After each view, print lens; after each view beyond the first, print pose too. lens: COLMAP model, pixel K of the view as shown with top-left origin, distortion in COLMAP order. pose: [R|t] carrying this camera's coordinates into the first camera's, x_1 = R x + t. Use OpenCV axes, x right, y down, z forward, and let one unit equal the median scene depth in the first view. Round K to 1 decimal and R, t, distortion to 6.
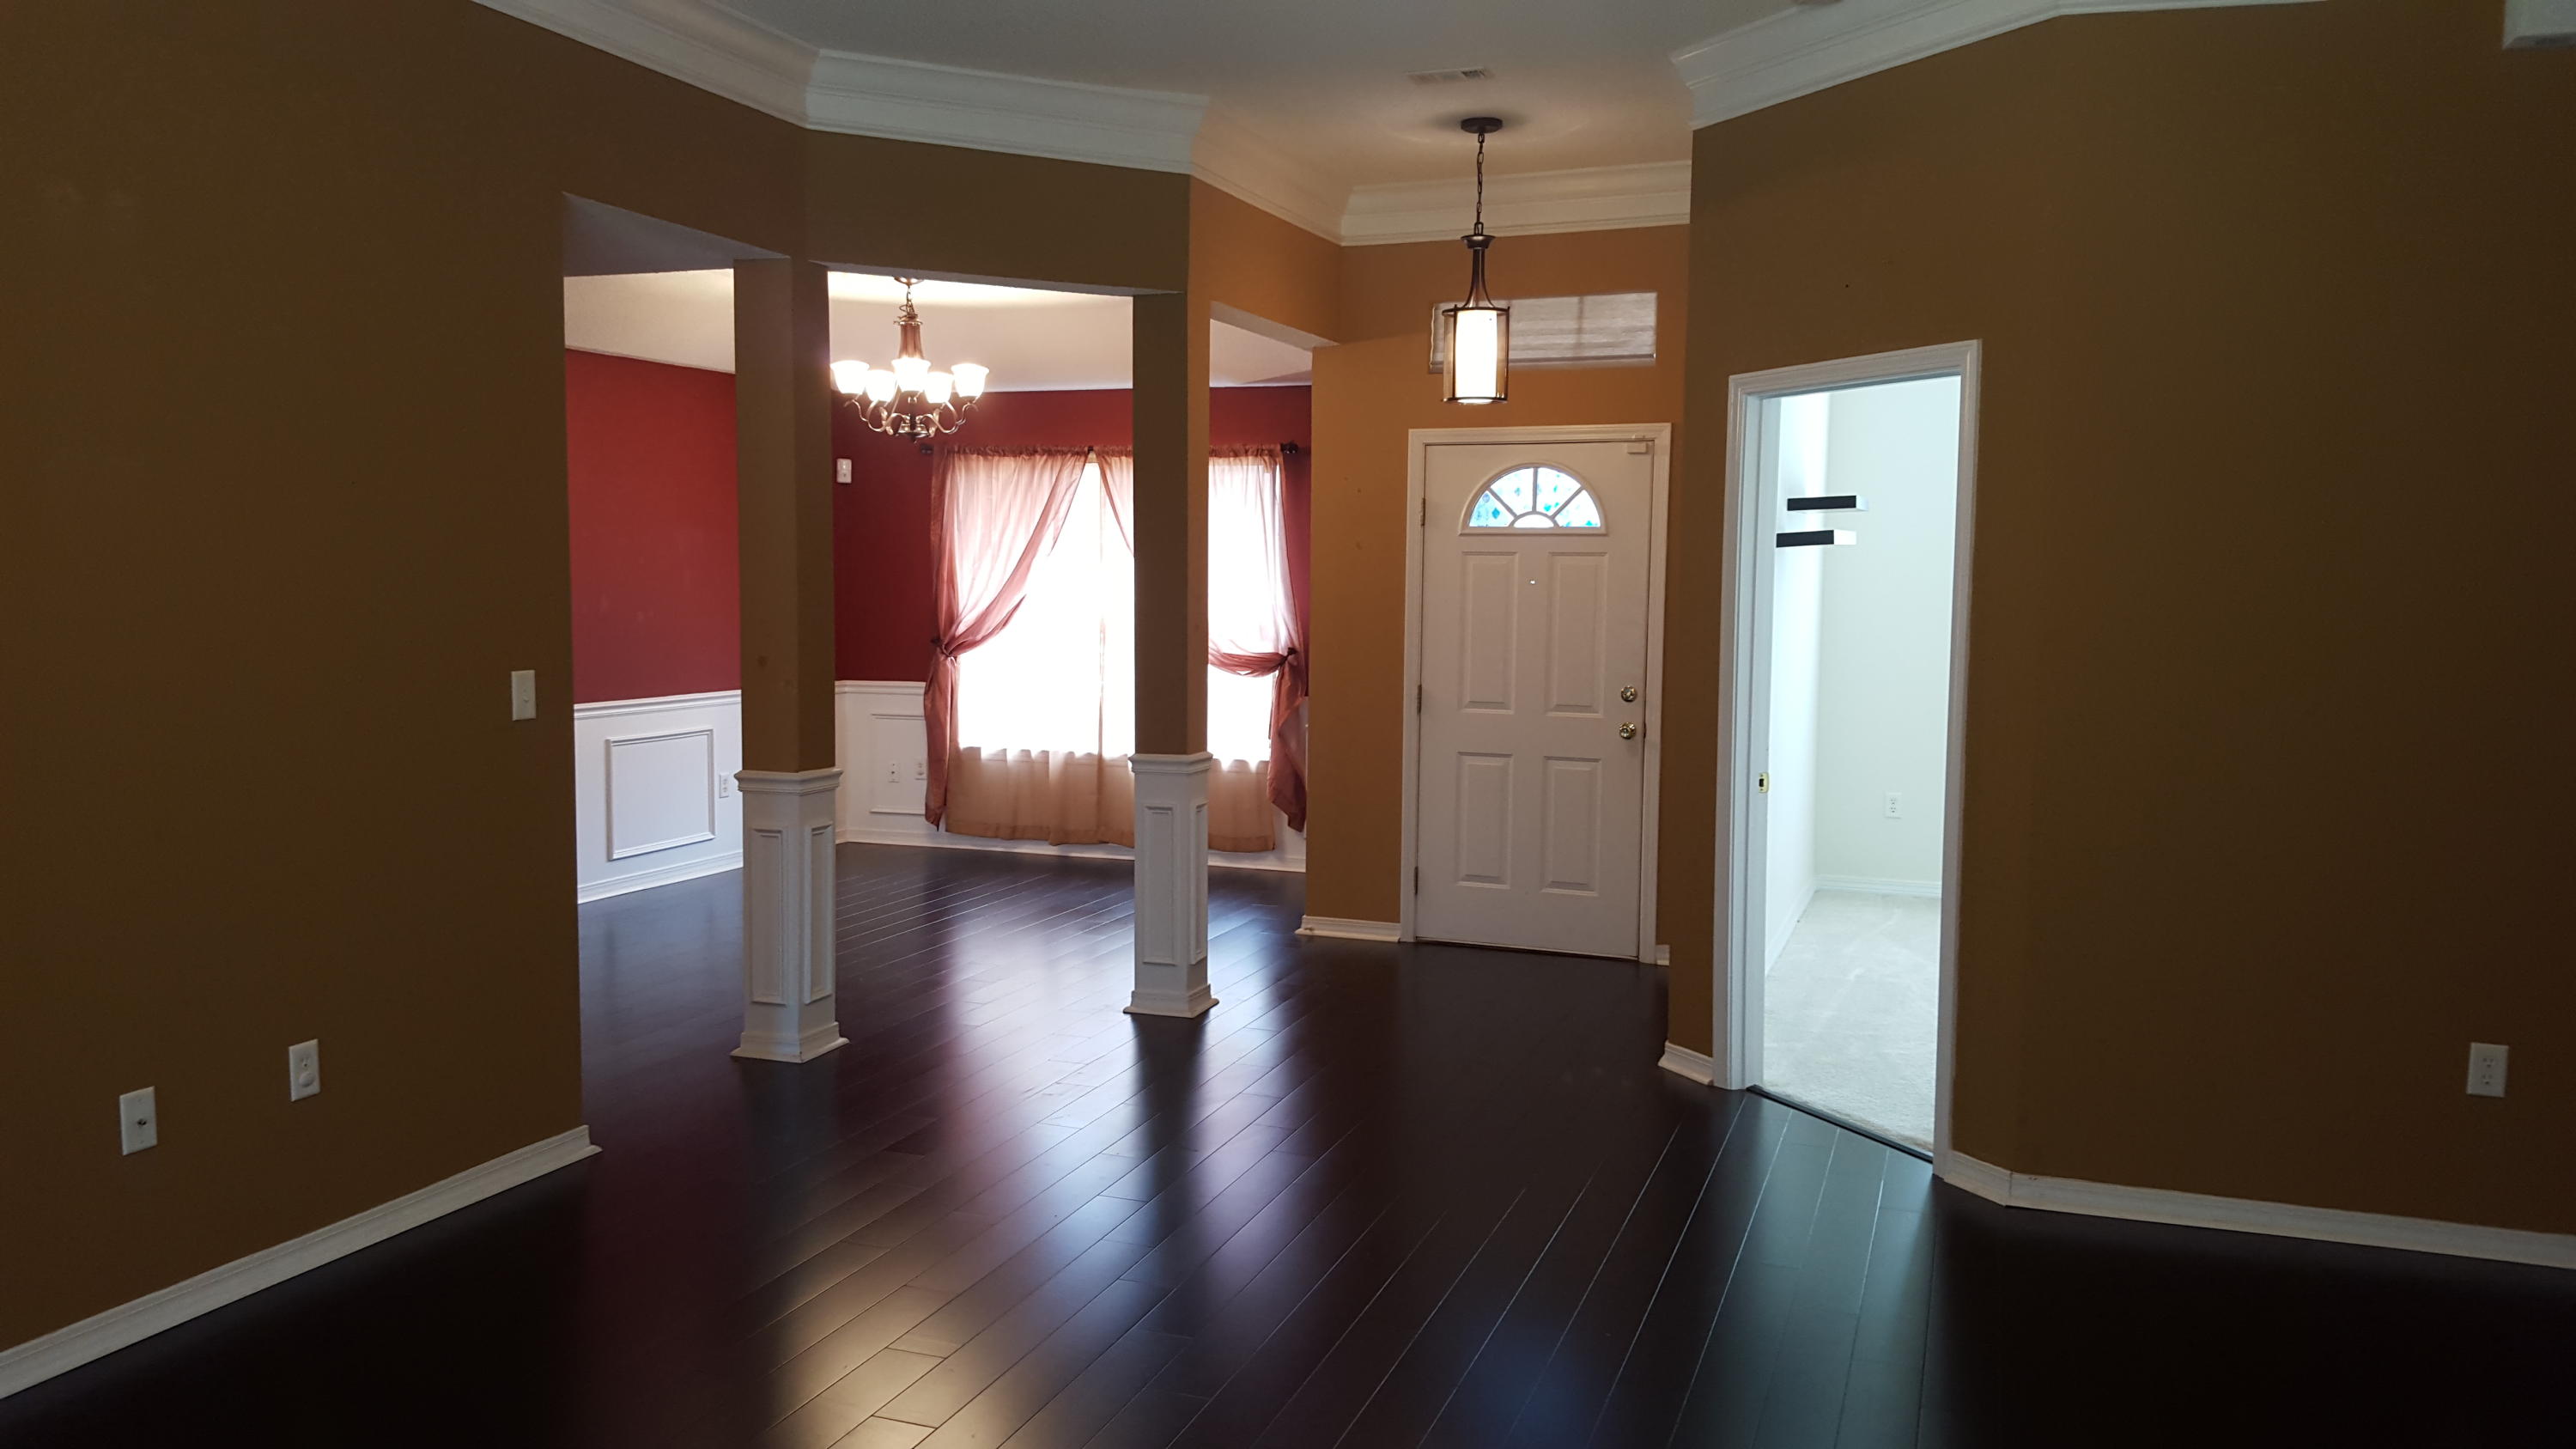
lens RADIAL K [[1975.4, 0, 1288.0], [0, 1975.4, 724.5], [0, 0, 1]] dist [-0.007727, -0.006160]
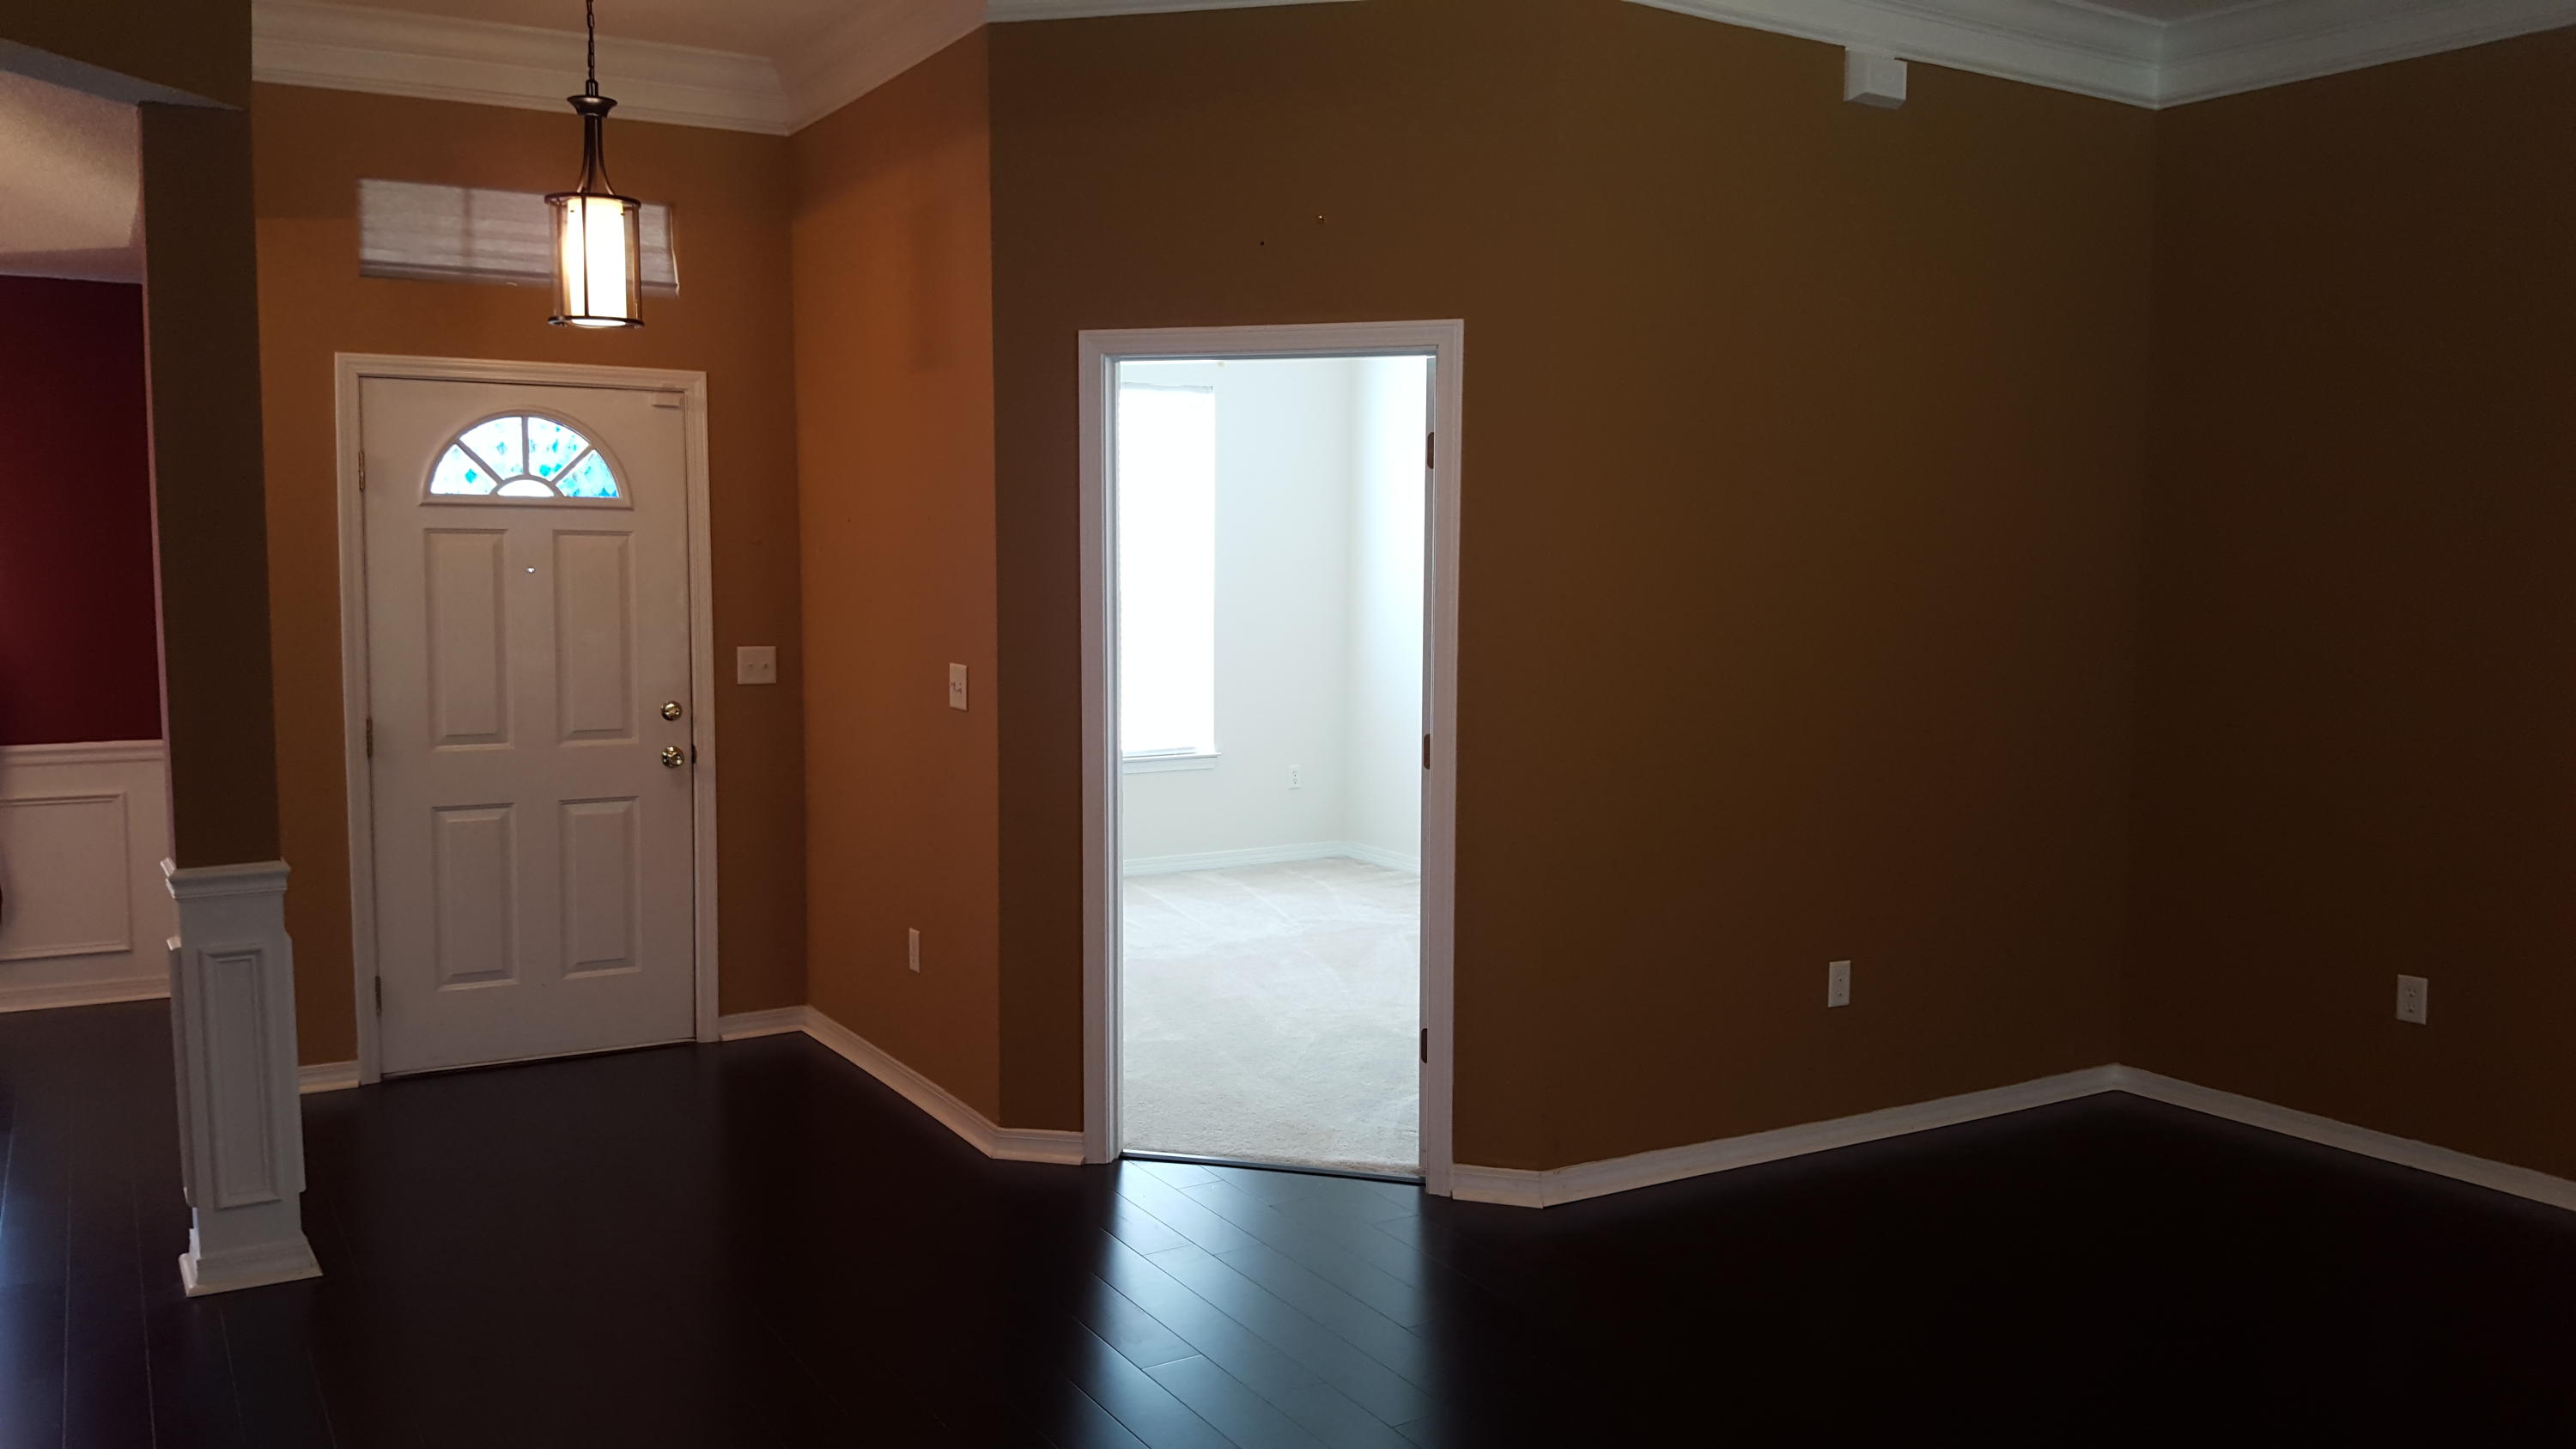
lens RADIAL K [[1952.4, 0, 1381.5], [0, 1952.4, 714.6], [0, 0, 1]] dist [0.073276, -0.002086]
pose [[0.604289, -0.068133, 0.793846, -0.281414], [0.058670, 0.997437, 0.040946, -0.029299], [-0.794602, 0.021832, 0.606738, 0.290595]]
